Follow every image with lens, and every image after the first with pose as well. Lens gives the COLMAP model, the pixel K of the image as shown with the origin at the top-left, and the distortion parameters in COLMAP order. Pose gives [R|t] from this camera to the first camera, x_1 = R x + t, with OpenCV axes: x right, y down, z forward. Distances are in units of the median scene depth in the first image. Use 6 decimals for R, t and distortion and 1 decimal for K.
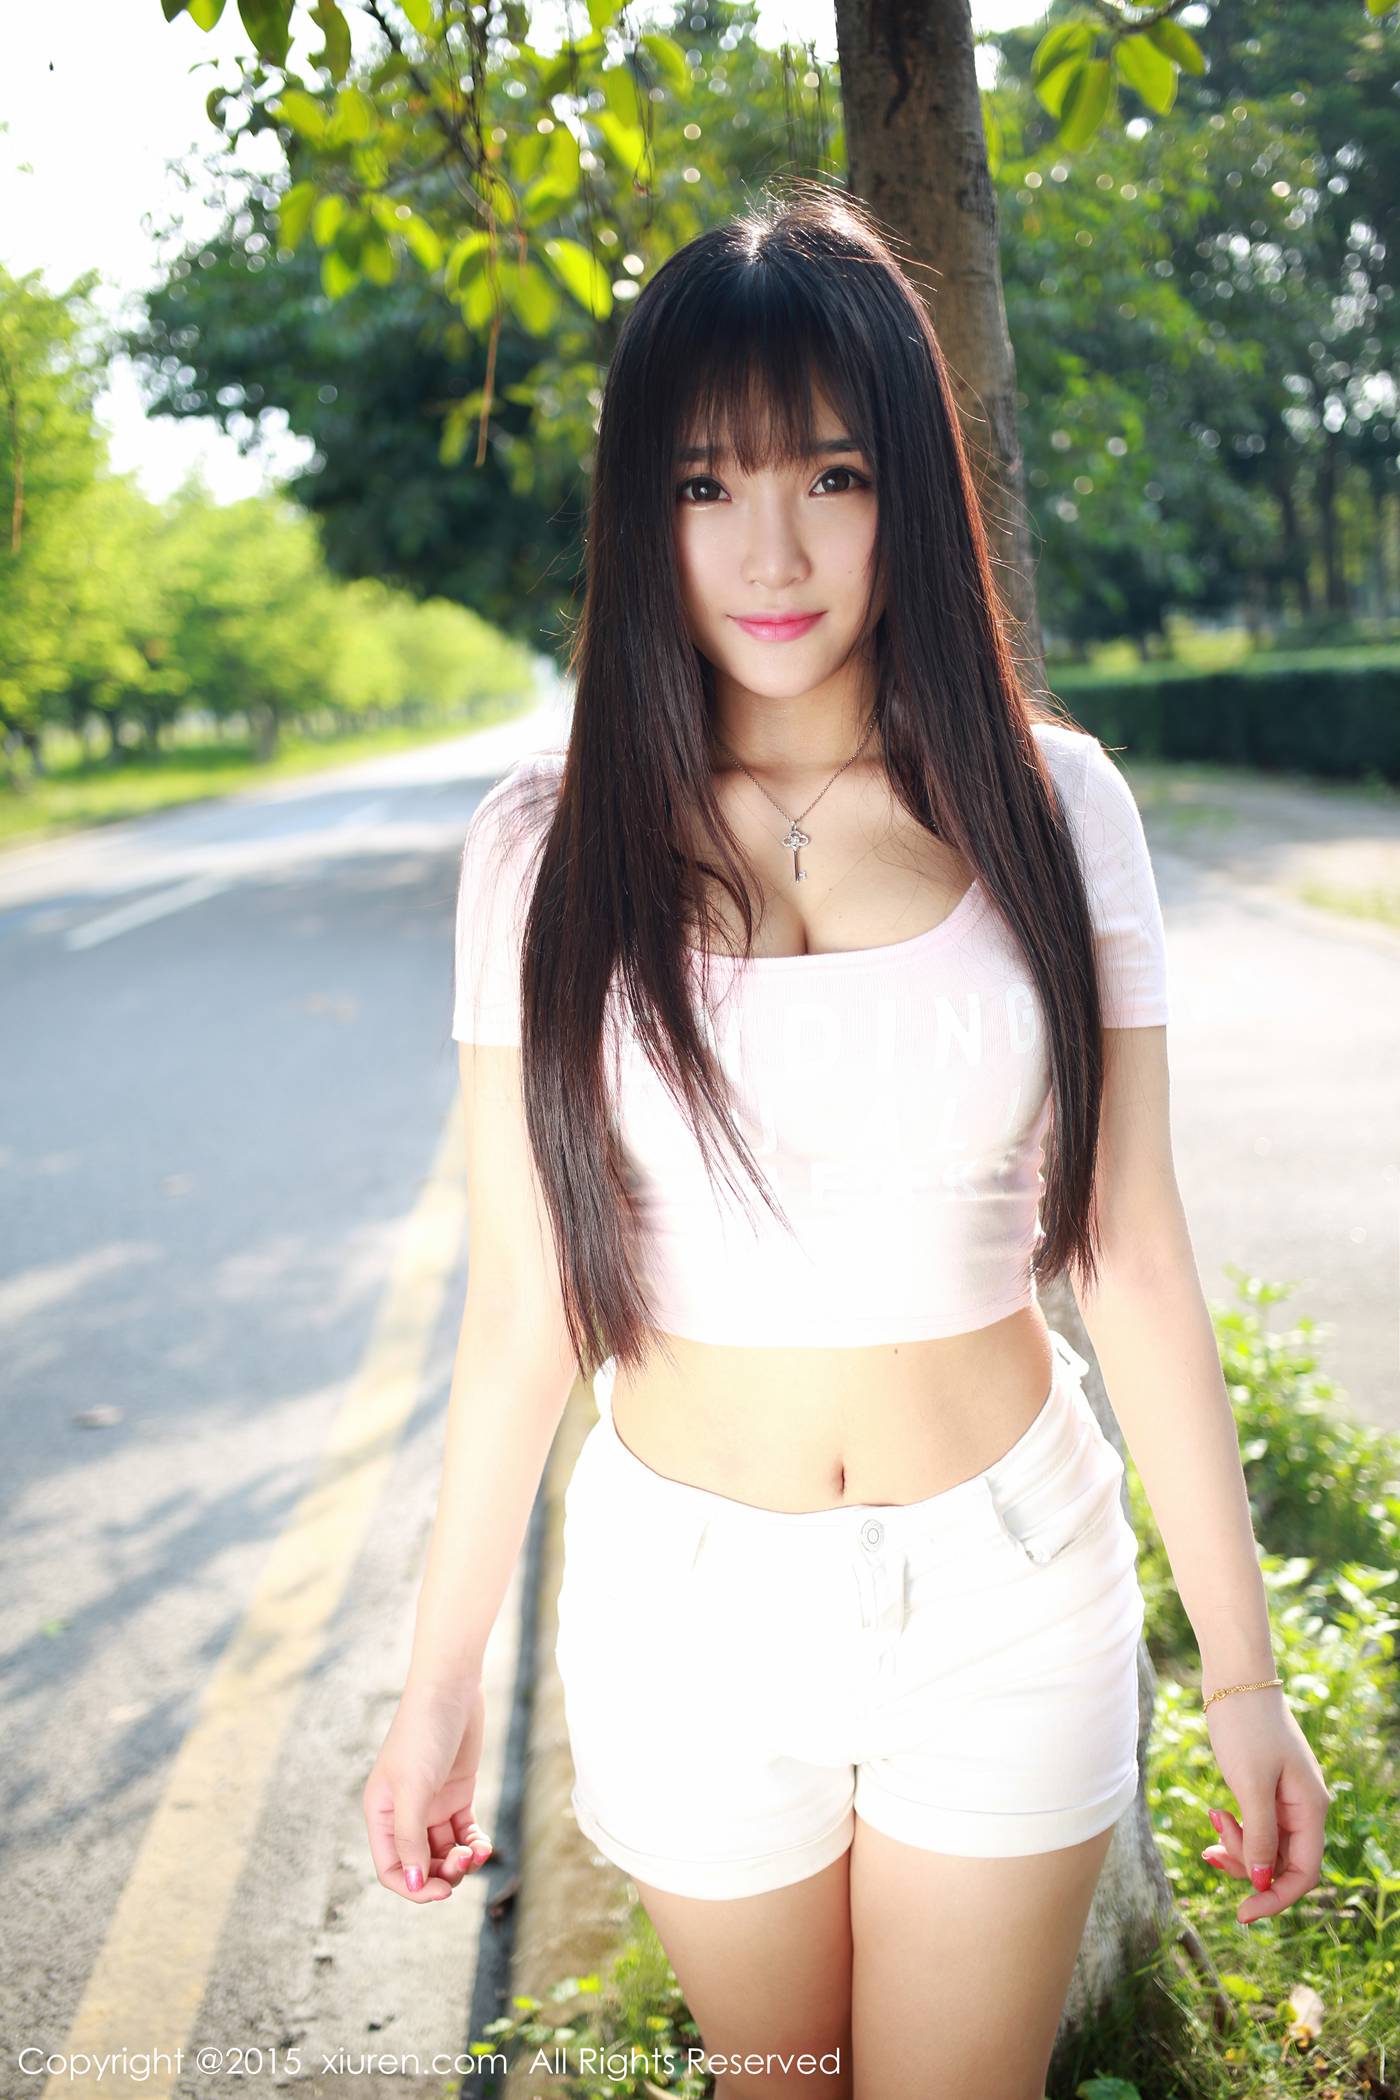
lens RADIAL K [[2329.8, 0, 733.5], [0, 2329.8, 1055.6], [0, 0, 1]] dist [-0.036359, 0.066220]
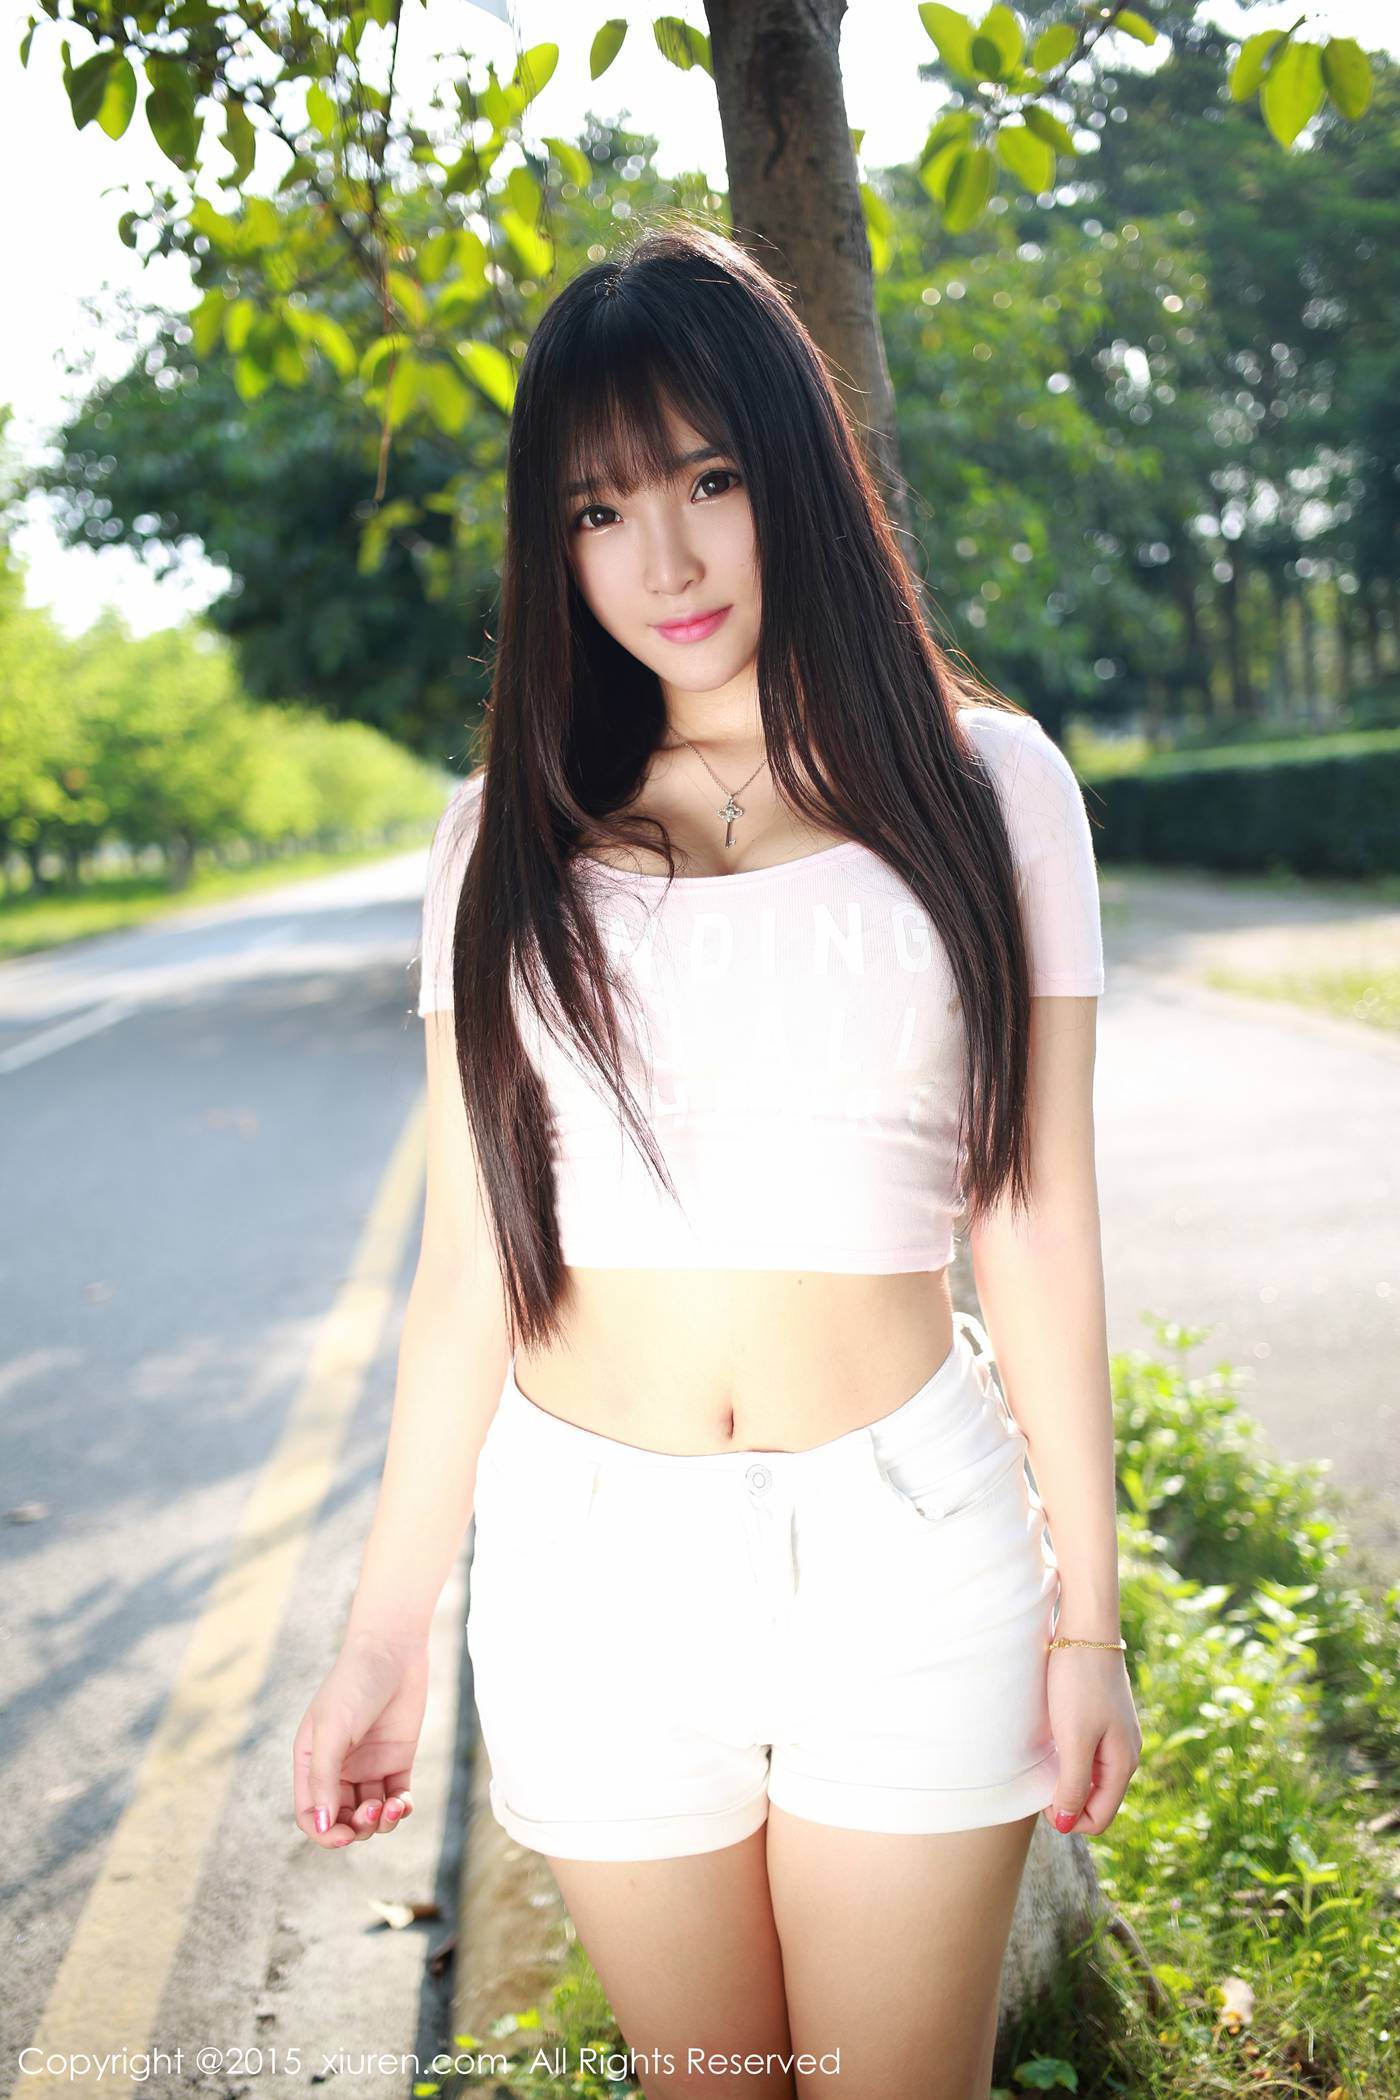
lens RADIAL K [[2329.8, 0, 733.5], [0, 2329.8, 1055.6], [0, 0, 1]] dist [-0.036359, 0.066220]
pose [[0.999136, -0.027417, 0.031240, 0.003161], [0.028960, 0.998325, -0.050087, 0.022970], [-0.029814, 0.050948, 0.998256, -0.016371]]
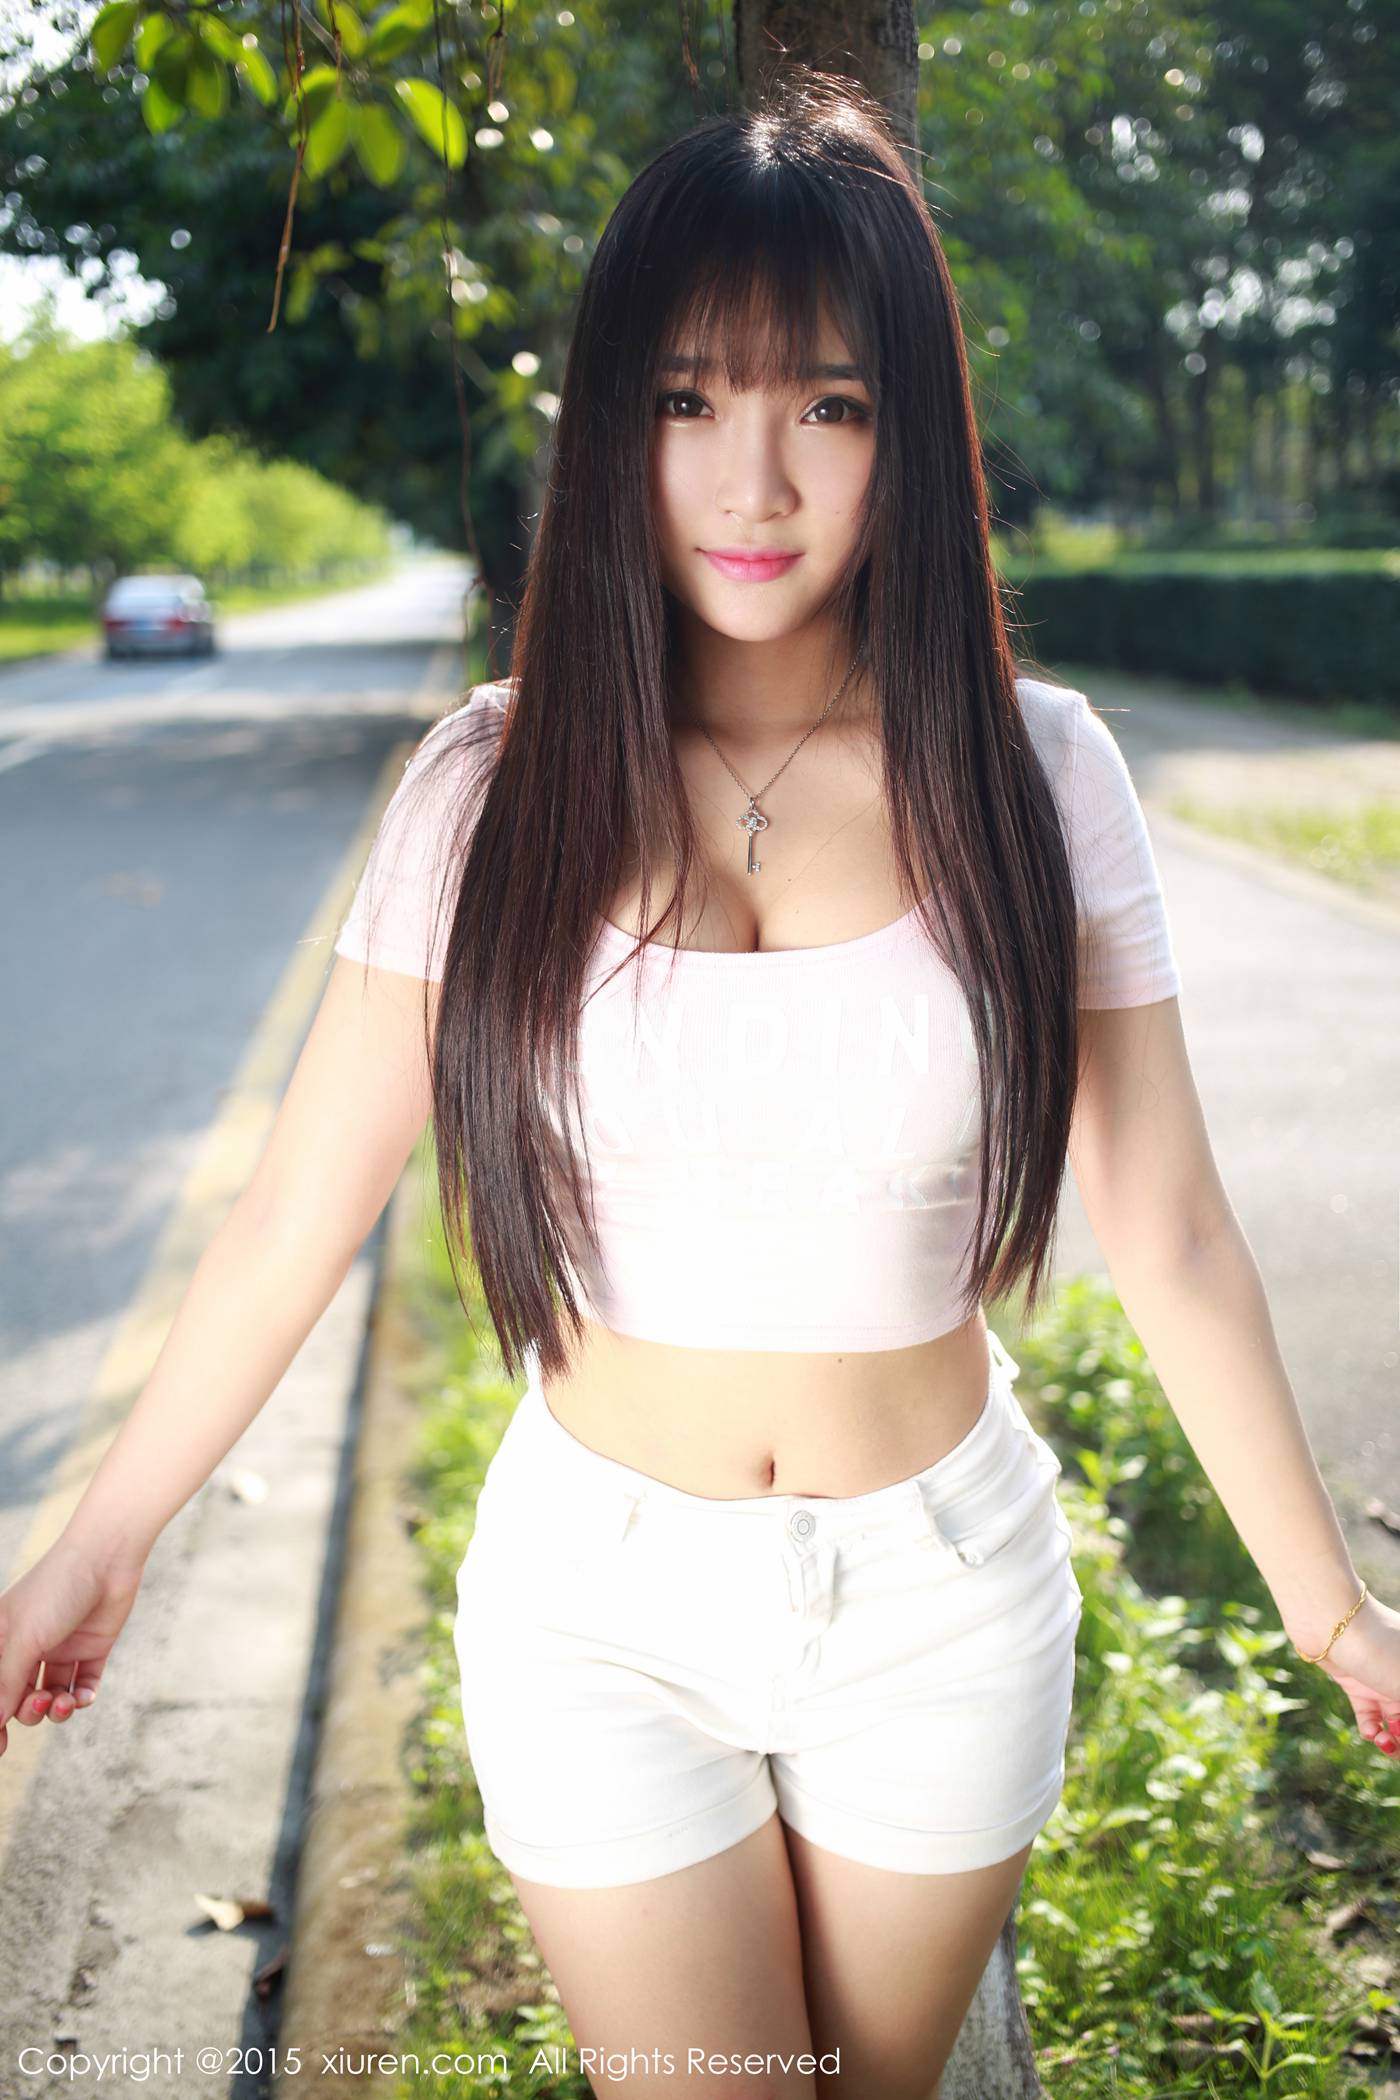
lens RADIAL K [[2329.8, 0, 733.5], [0, 2329.8, 1055.6], [0, 0, 1]] dist [-0.036359, 0.066220]
pose [[0.997339, 0.033056, 0.064974, 0.004652], [-0.036369, 0.998062, 0.050490, -0.027057], [-0.063179, -0.052718, 0.996609, 0.090126]]
